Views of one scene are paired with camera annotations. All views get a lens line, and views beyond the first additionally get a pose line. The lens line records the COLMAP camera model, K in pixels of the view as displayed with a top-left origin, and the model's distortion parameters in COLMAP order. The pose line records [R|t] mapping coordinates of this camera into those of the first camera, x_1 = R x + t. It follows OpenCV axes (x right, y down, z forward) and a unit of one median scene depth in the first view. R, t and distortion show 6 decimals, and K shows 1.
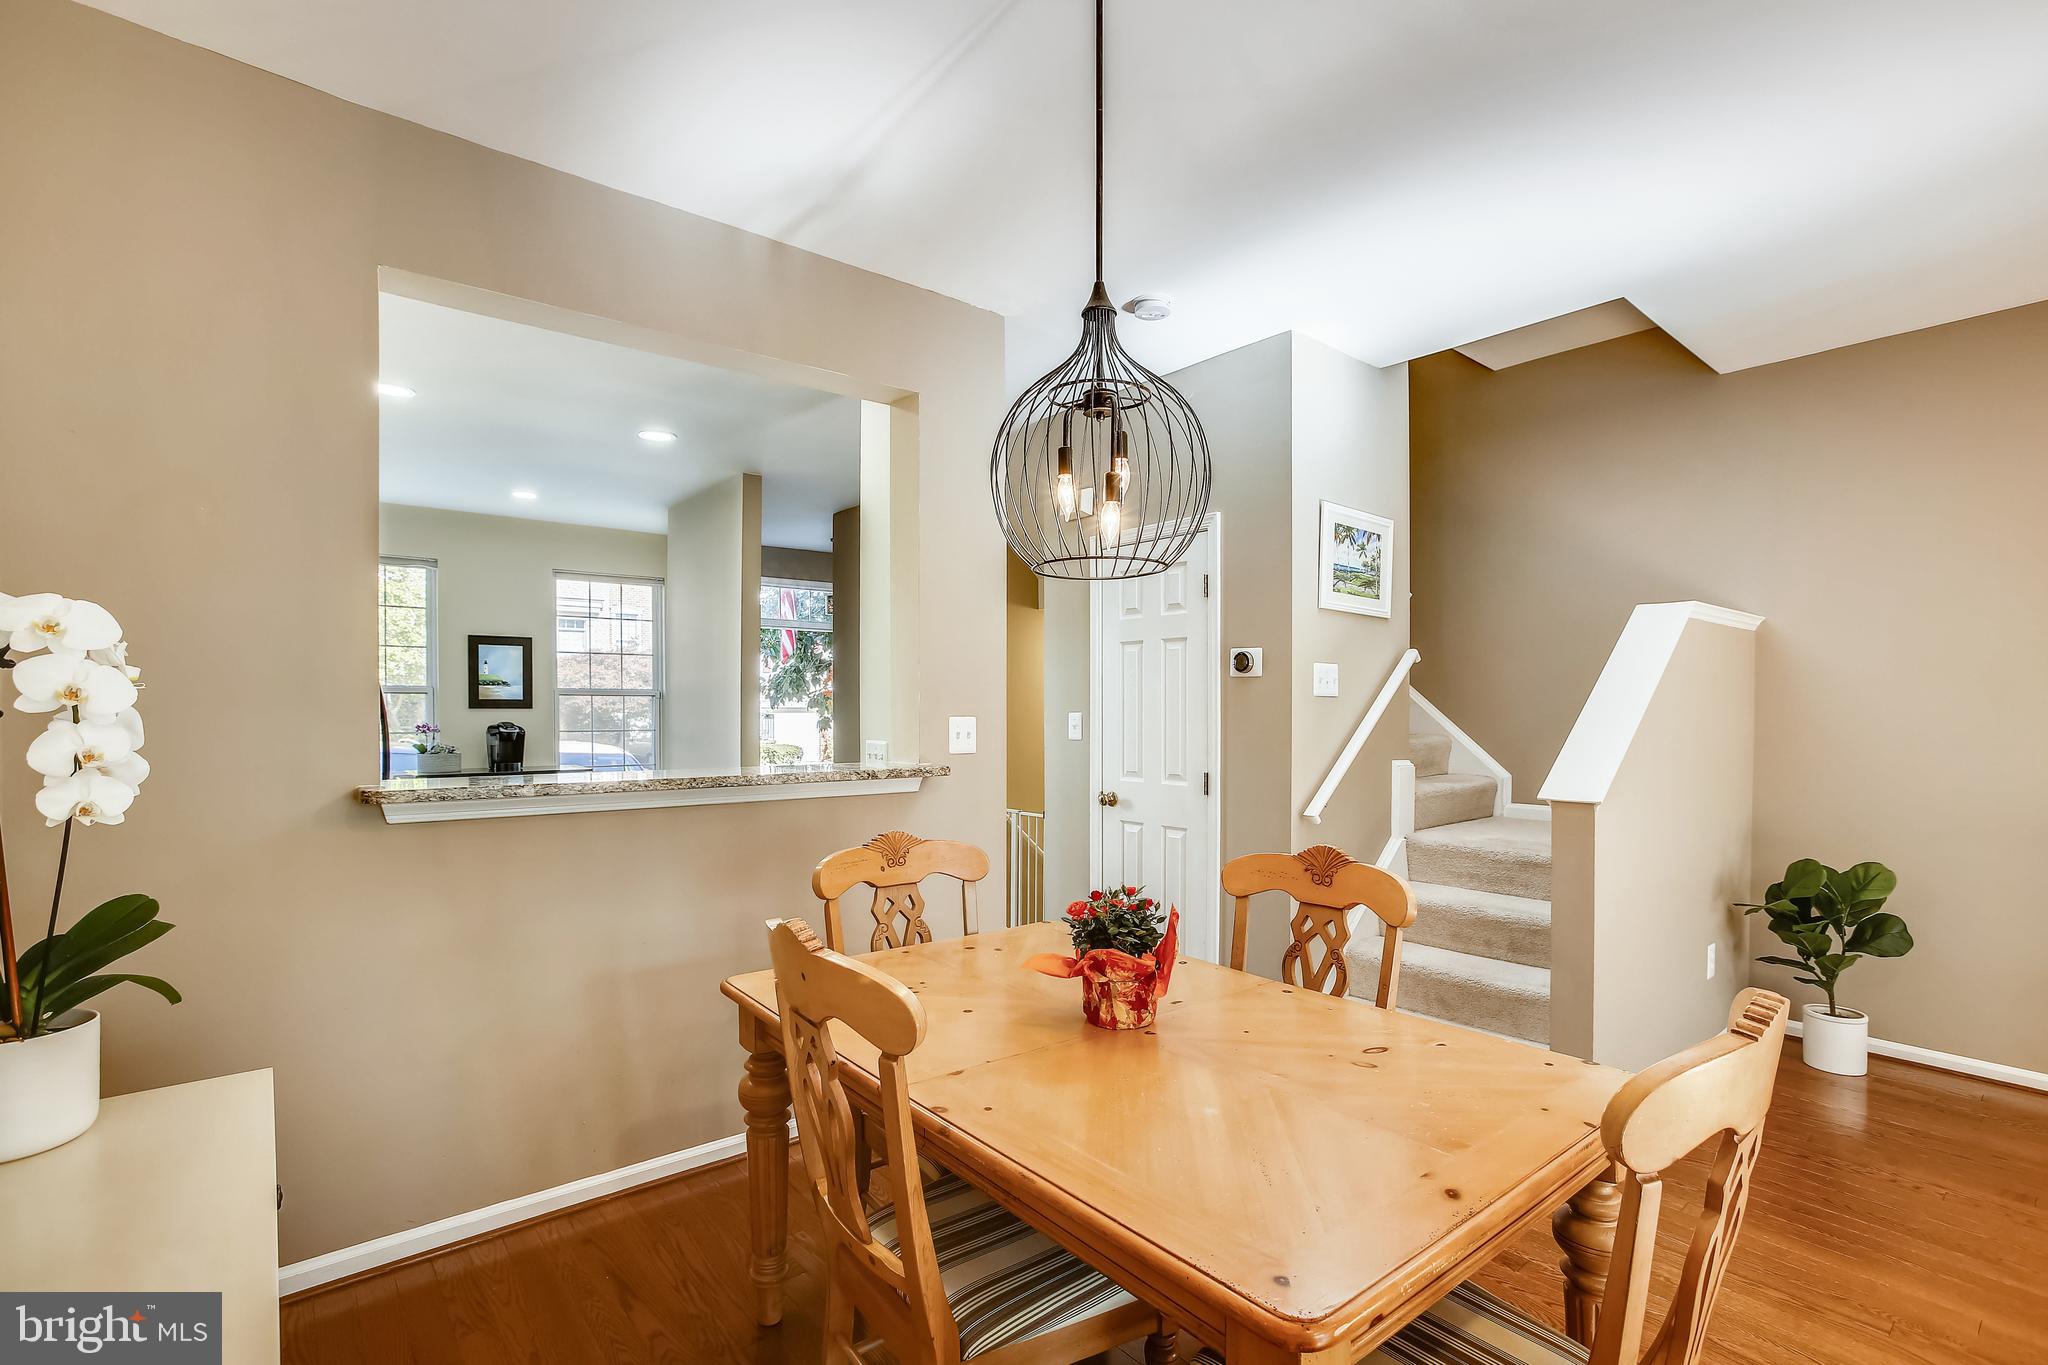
lens RADIAL K [[936.9, 0, 1004.8], [0, 936.9, 687.8], [0, 0, 1]] dist [-0.056401, 0.028580]
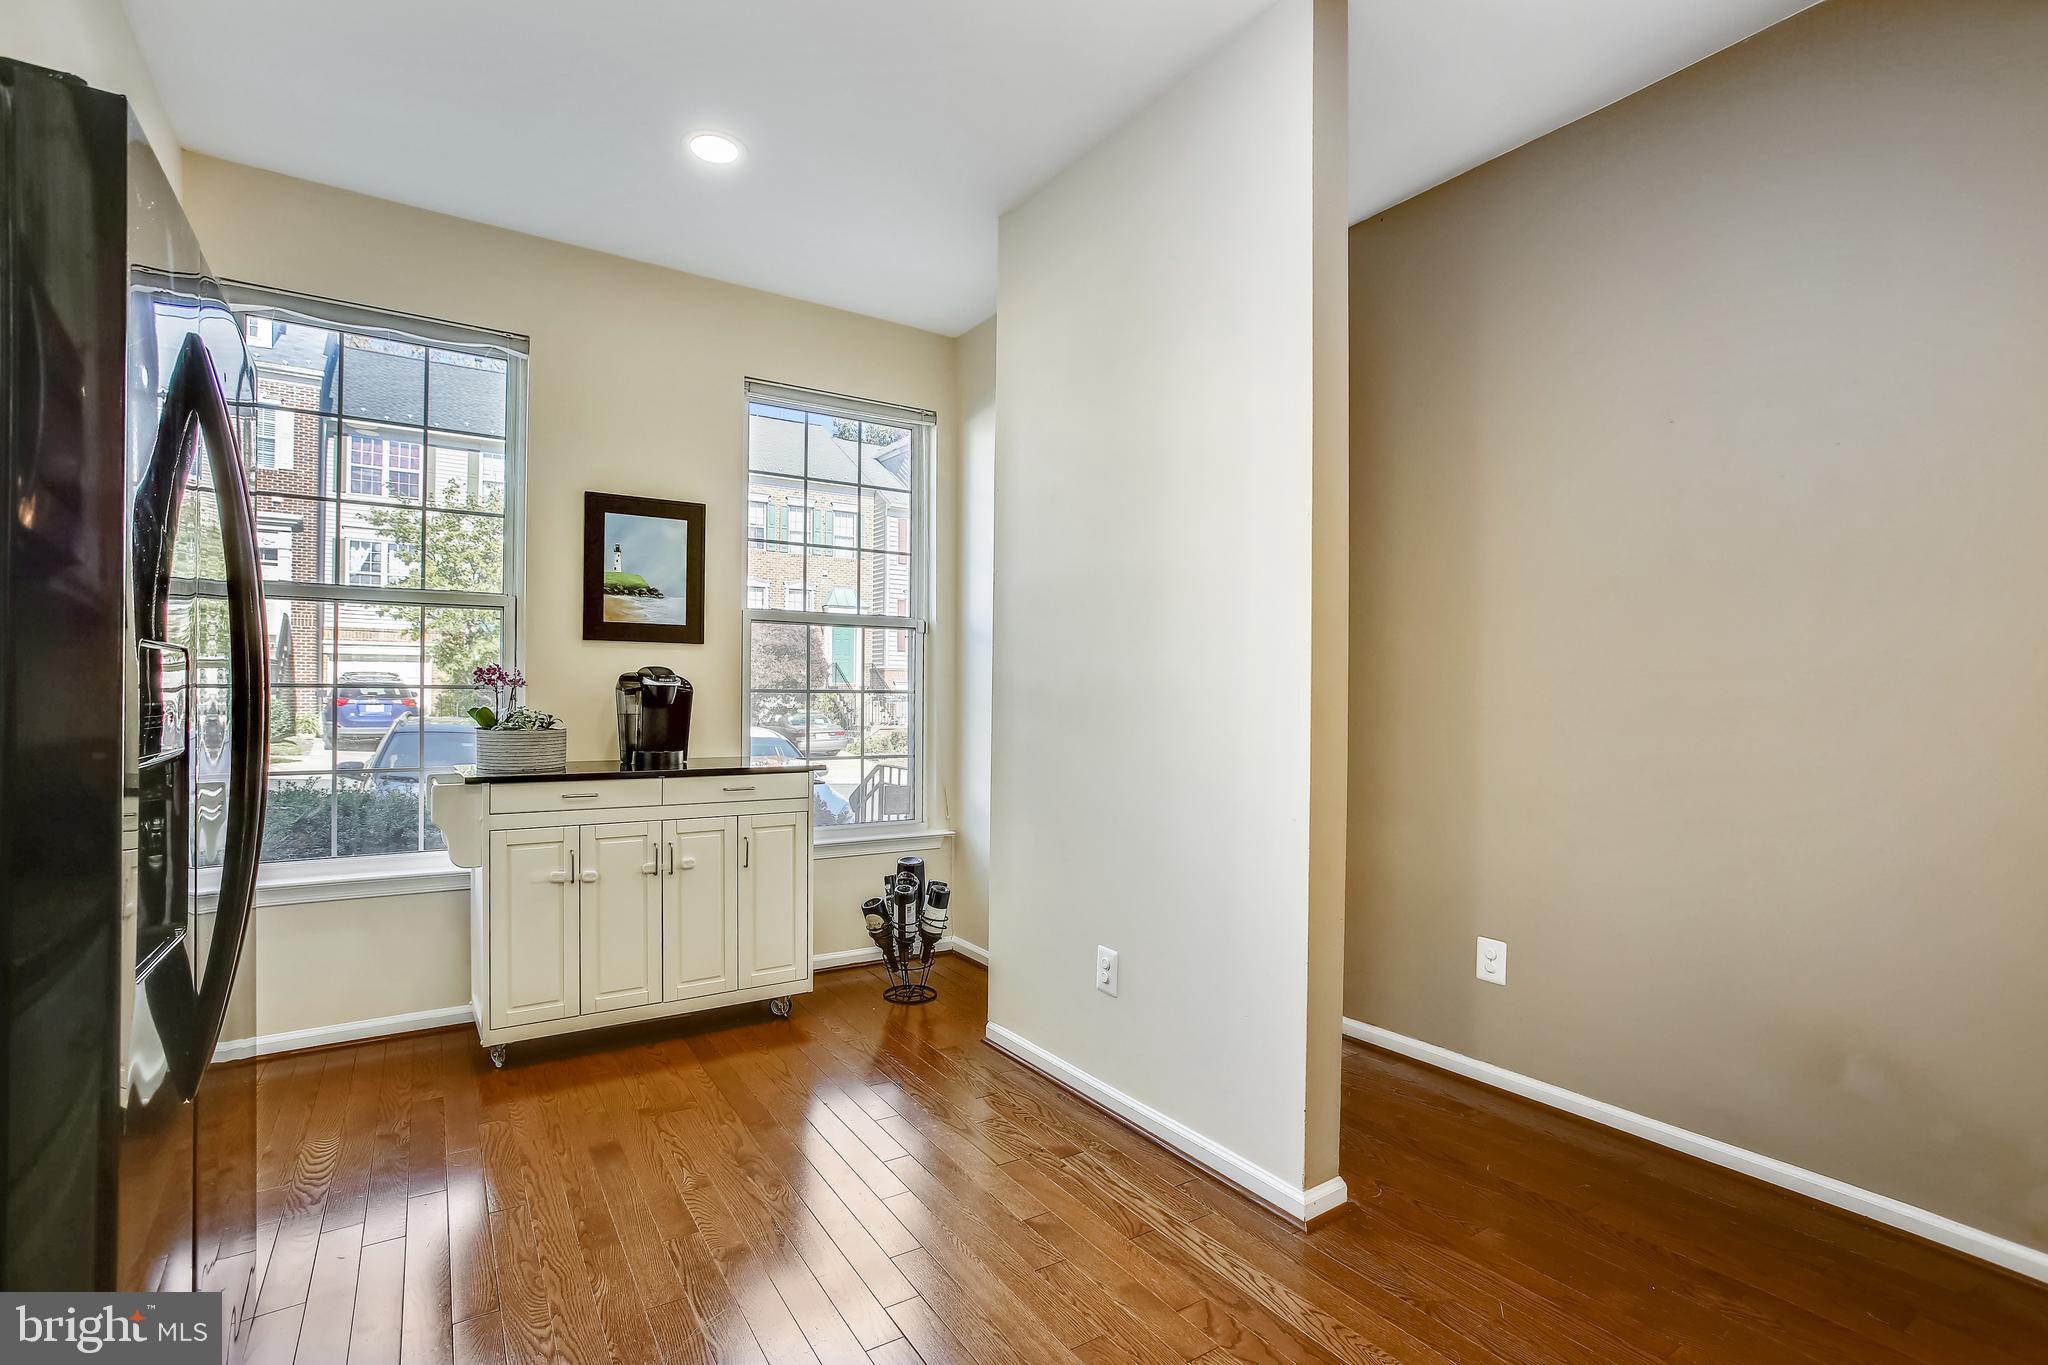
lens RADIAL K [[955.6, 0, 987.3], [0, 955.6, 664.1], [0, 0, 1]] dist [-0.039486, 0.030672]
pose [[0.992026, 0.010064, -0.125629, -0.533573], [-0.011848, 0.999839, -0.013463, 0.070282], [0.125473, 0.014844, 0.991986, 0.921550]]
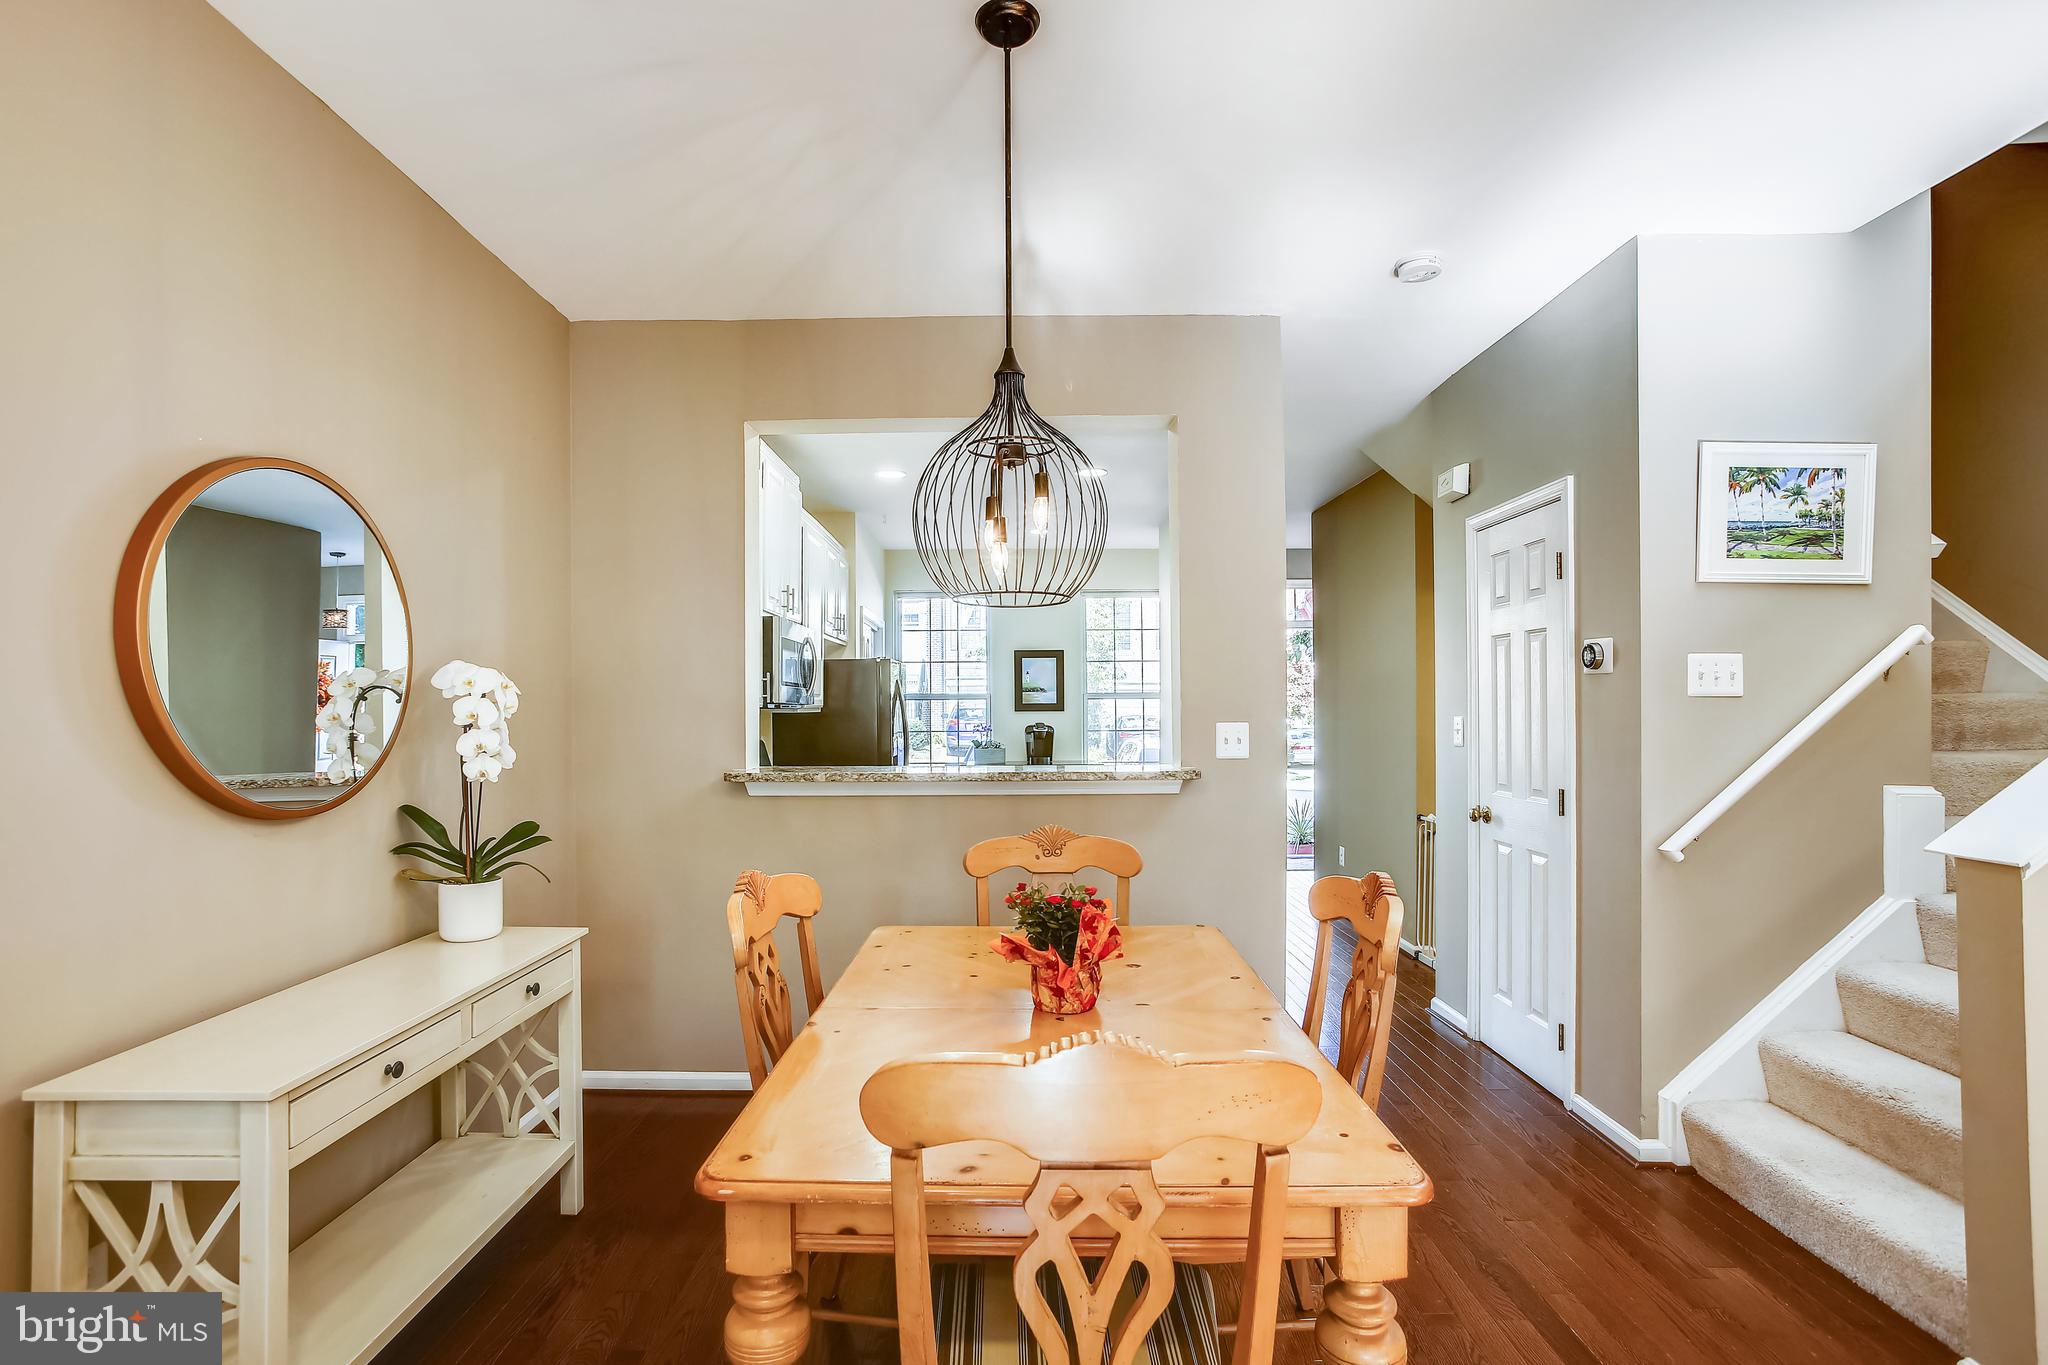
lens RADIAL K [[936.9, 0, 1004.8], [0, 936.9, 687.8], [0, 0, 1]] dist [-0.056401, 0.028580]
pose [[0.777225, -0.018611, -0.628947, 0.333083], [0.020705, 0.999778, -0.003997, -0.006652], [0.628881, -0.009916, 0.777438, 0.045923]]
